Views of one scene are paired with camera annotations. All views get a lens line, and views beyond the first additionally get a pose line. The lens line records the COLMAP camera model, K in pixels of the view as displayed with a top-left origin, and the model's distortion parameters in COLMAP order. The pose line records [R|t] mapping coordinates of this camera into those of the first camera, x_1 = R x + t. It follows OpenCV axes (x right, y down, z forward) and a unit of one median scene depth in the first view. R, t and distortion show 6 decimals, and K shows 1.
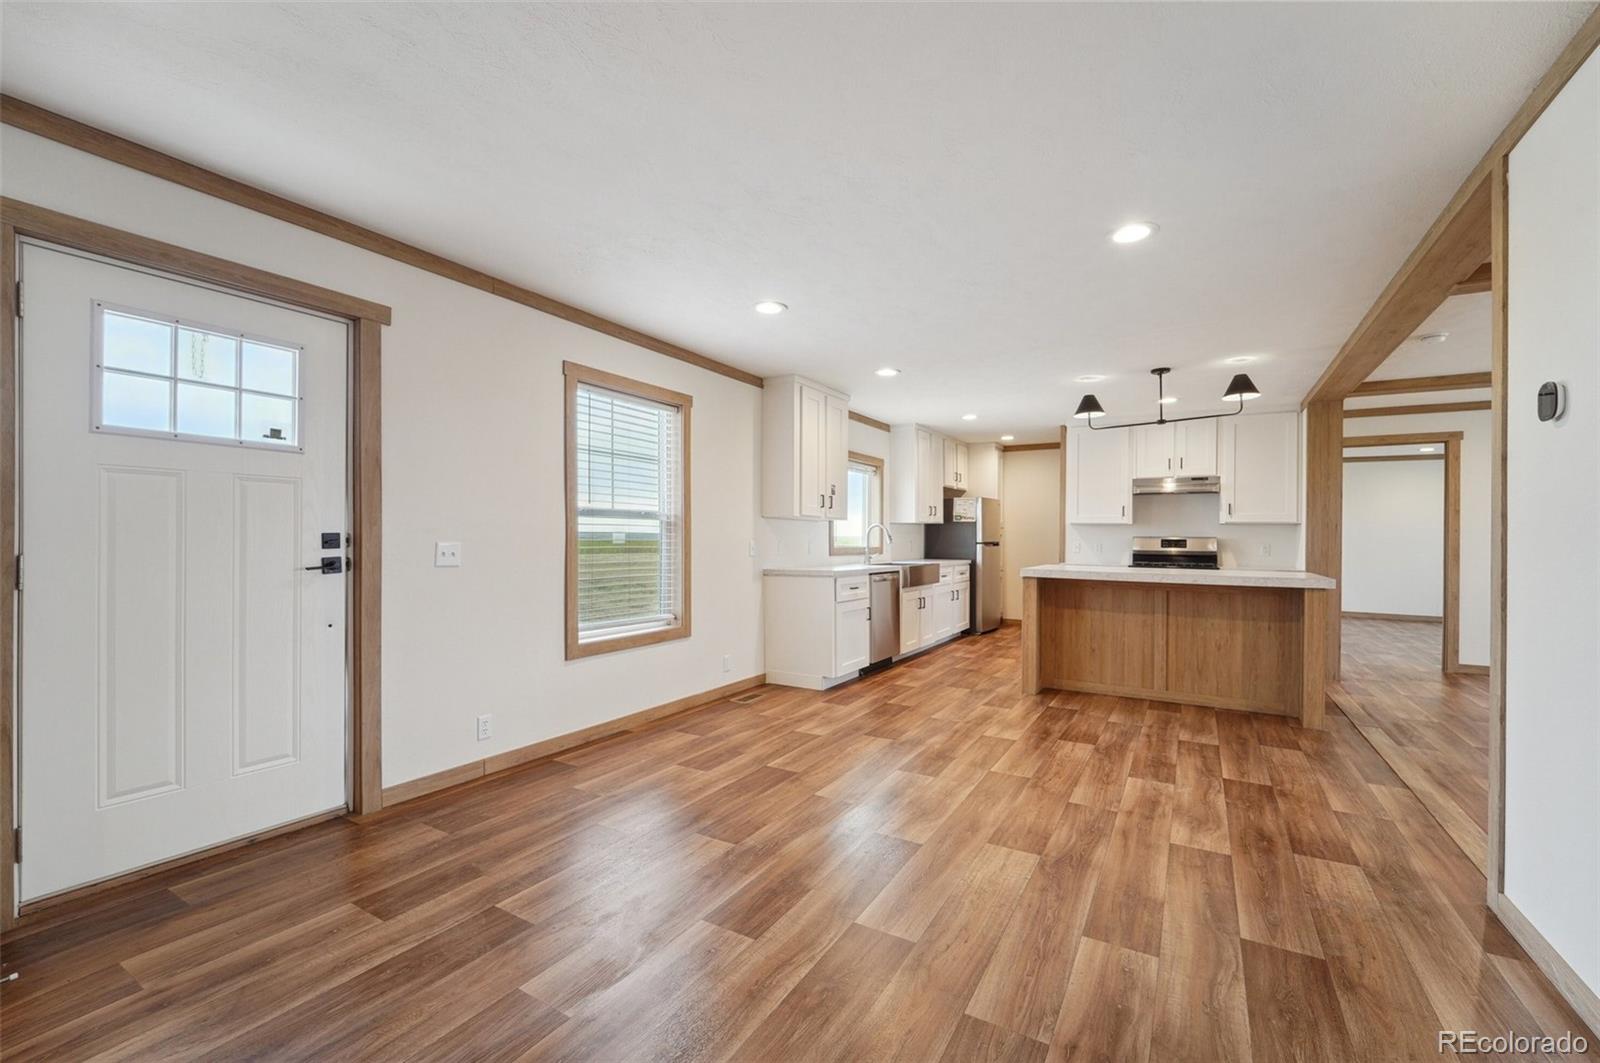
lens RADIAL K [[653.4, 0, 804.6], [0, 653.4, 537.6], [0, 0, 1]] dist [-0.009194, 0.000727]
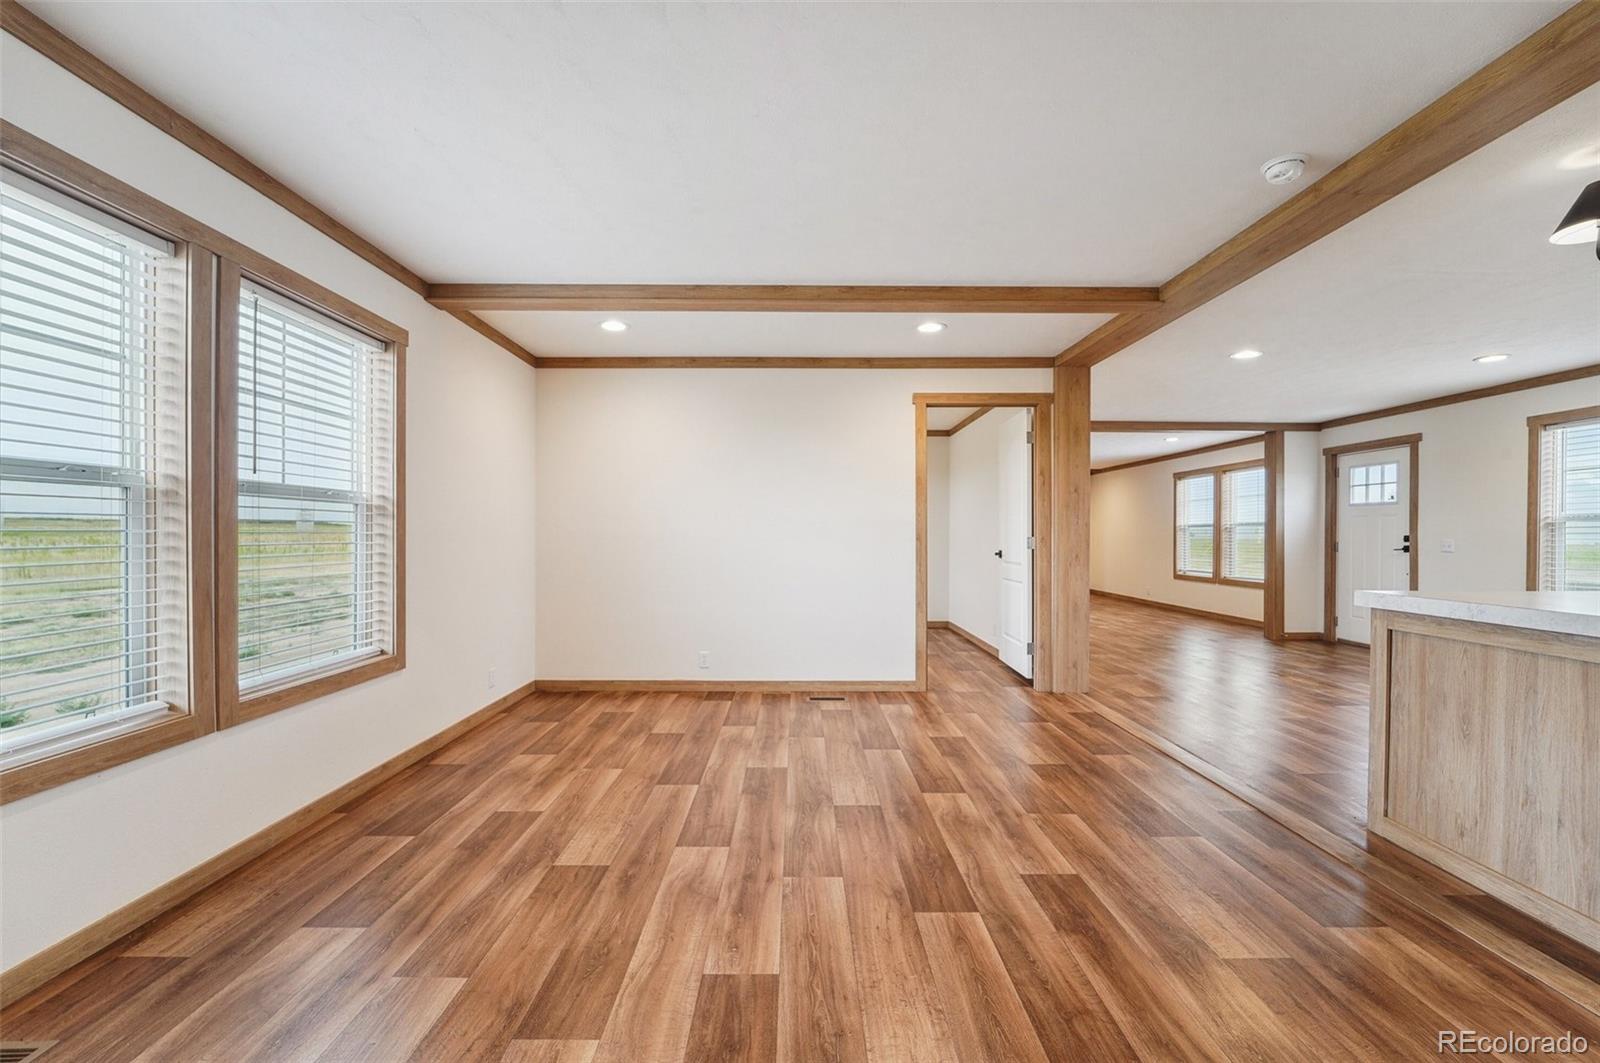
lens RADIAL K [[653.4, 0, 796.7], [0, 653.4, 540.2], [0, 0, 1]] dist [-0.009194, 0.000727]
pose [[-0.857950, -0.001670, -0.513730, 0.585167], [-0.004726, 0.999978, 0.004644, 0.006654], [0.513711, 0.006412, -0.857939, 1.090941]]
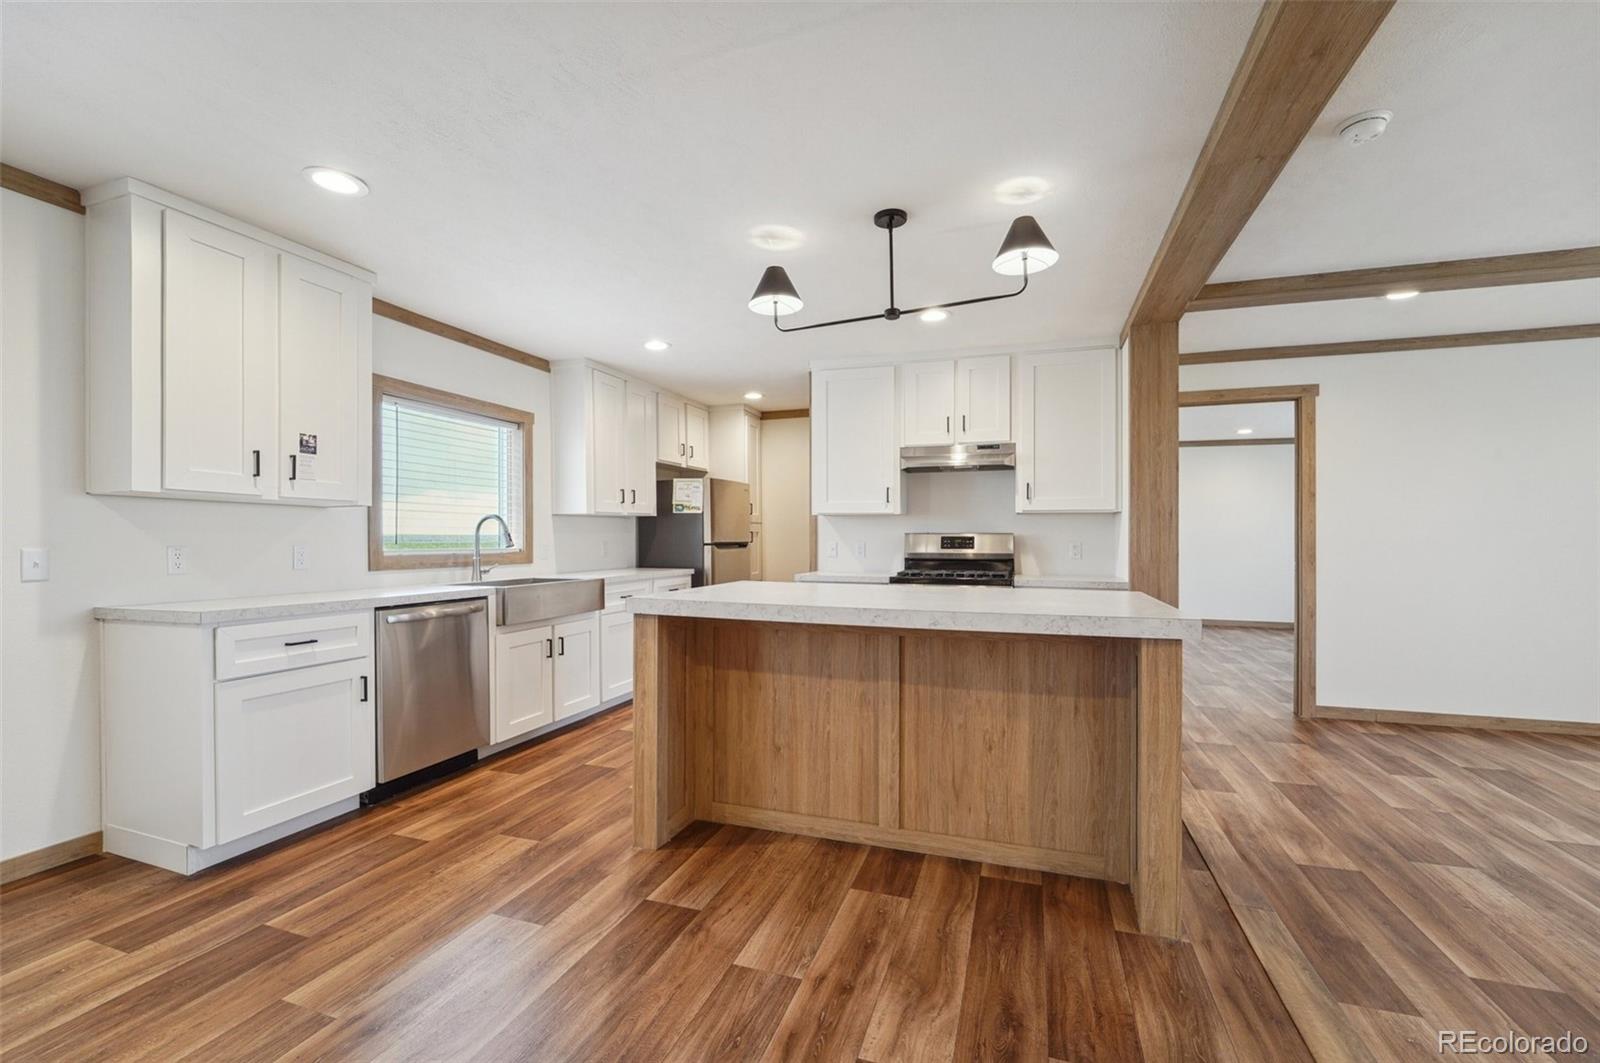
lens RADIAL K [[653.4, 0, 800.5], [0, 653.4, 536.1], [0, 0, 1]] dist [-0.009194, 0.000727]
pose [[0.978827, -0.006901, 0.204571, 0.323539], [0.007448, 0.999970, -0.001904, 0.002958], [-0.204552, 0.003387, 0.978850, 0.440203]]
